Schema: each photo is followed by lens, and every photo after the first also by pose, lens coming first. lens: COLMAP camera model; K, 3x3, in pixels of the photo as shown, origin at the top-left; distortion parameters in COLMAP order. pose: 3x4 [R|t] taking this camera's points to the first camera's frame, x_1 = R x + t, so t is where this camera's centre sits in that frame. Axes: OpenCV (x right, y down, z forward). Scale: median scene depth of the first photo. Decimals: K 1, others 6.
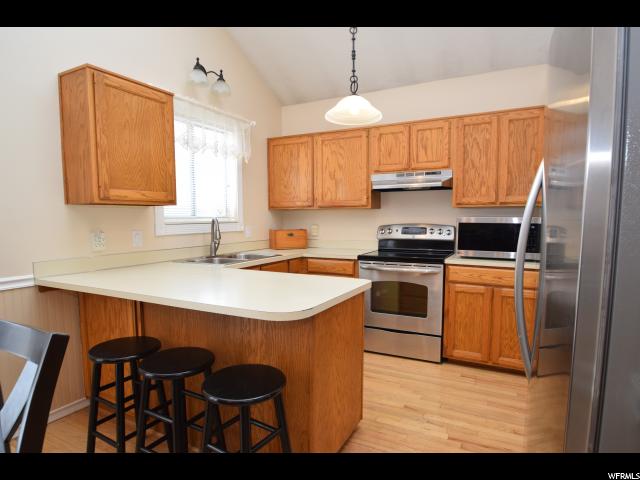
lens RADIAL K [[371.1, 0, 316.0], [0, 371.1, 245.5], [0, 0, 1]] dist [-0.008191, -0.009093]
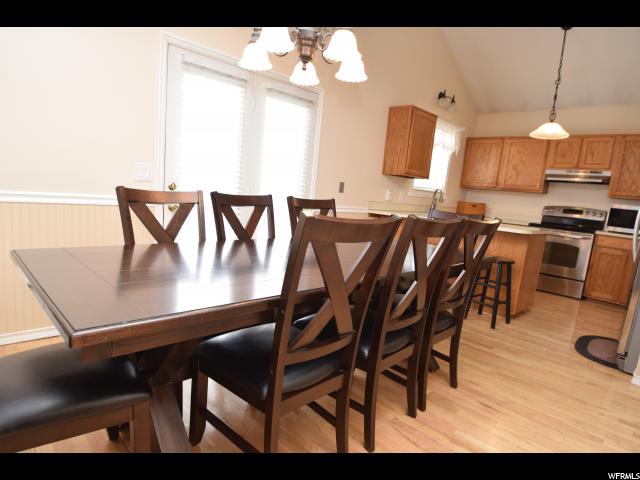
lens RADIAL K [[371.1, 0, 320.8], [0, 371.1, 245.9], [0, 0, 1]] dist [-0.008191, -0.009093]
pose [[0.951583, 0.135807, -0.275765, -0.265089], [-0.120005, 0.990051, 0.073473, 0.109408], [0.283000, -0.036822, 0.958413, -0.676835]]
